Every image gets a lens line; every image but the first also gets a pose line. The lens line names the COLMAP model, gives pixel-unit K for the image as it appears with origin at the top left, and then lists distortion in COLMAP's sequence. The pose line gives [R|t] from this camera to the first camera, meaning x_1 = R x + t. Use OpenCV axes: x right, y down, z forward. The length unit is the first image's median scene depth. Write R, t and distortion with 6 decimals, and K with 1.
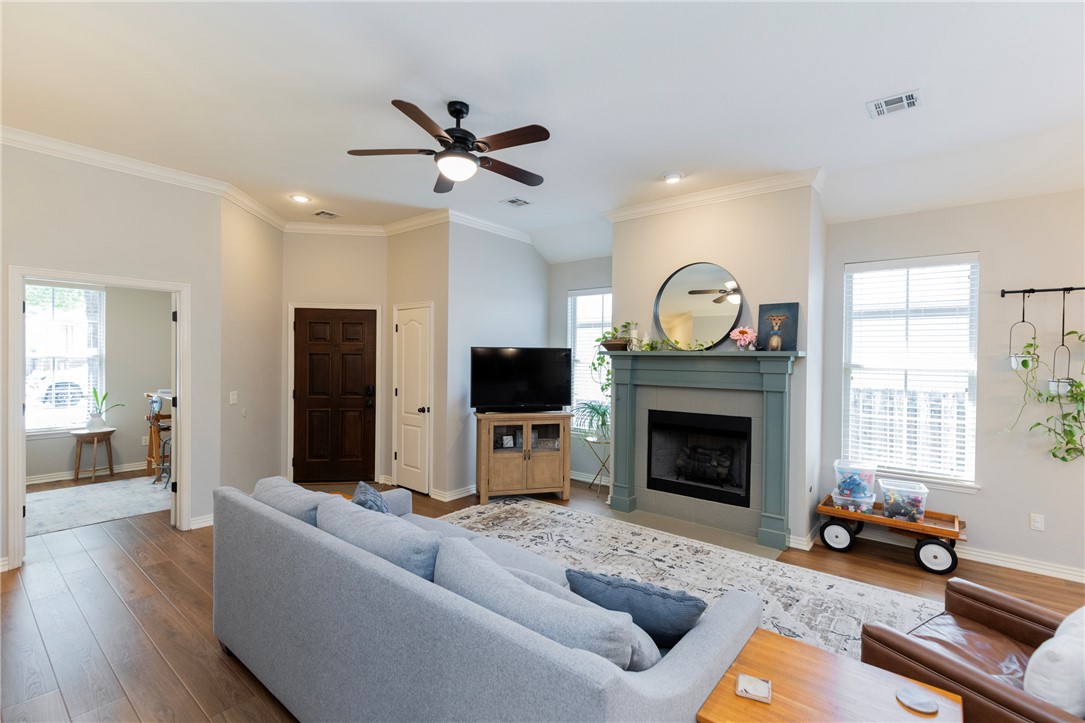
lens RADIAL K [[485.5, 0, 552.5], [0, 485.5, 360.8], [0, 0, 1]] dist [0.001514, -0.000657]
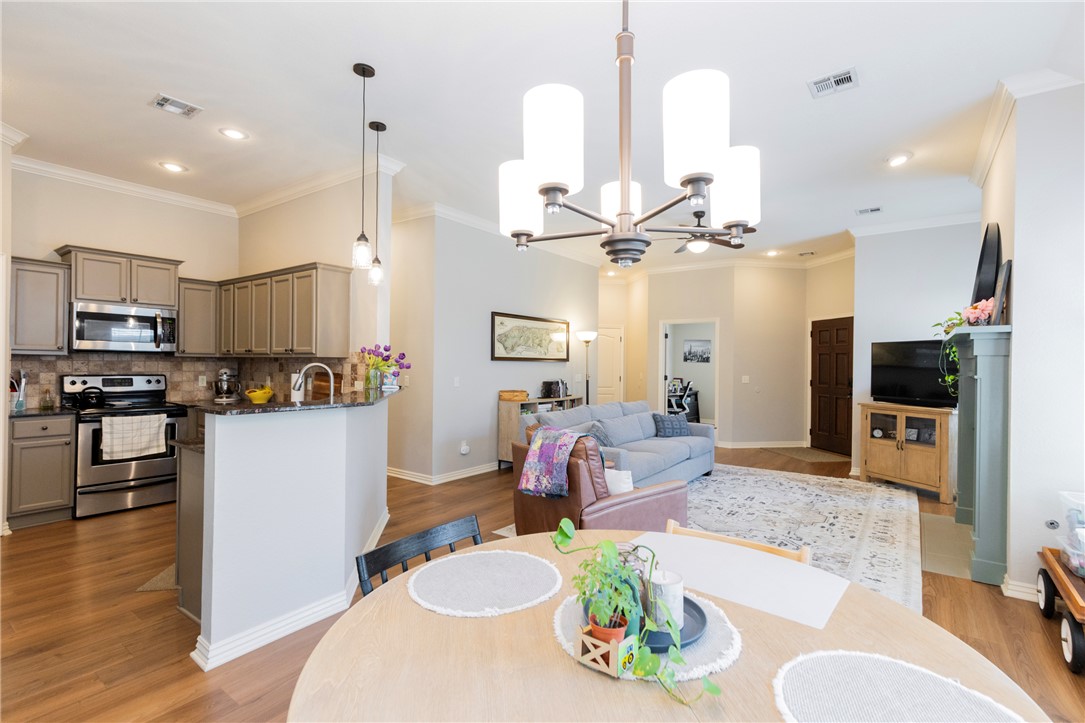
lens RADIAL K [[485.5, 0, 550.9], [0, 485.5, 364.1], [0, 0, 1]] dist [0.001514, -0.000657]
pose [[0.050381, -0.007774, -0.998700, 1.154042], [-0.017639, 0.999807, -0.008672, 0.055734], [0.998574, 0.018053, 0.050234, 0.257384]]
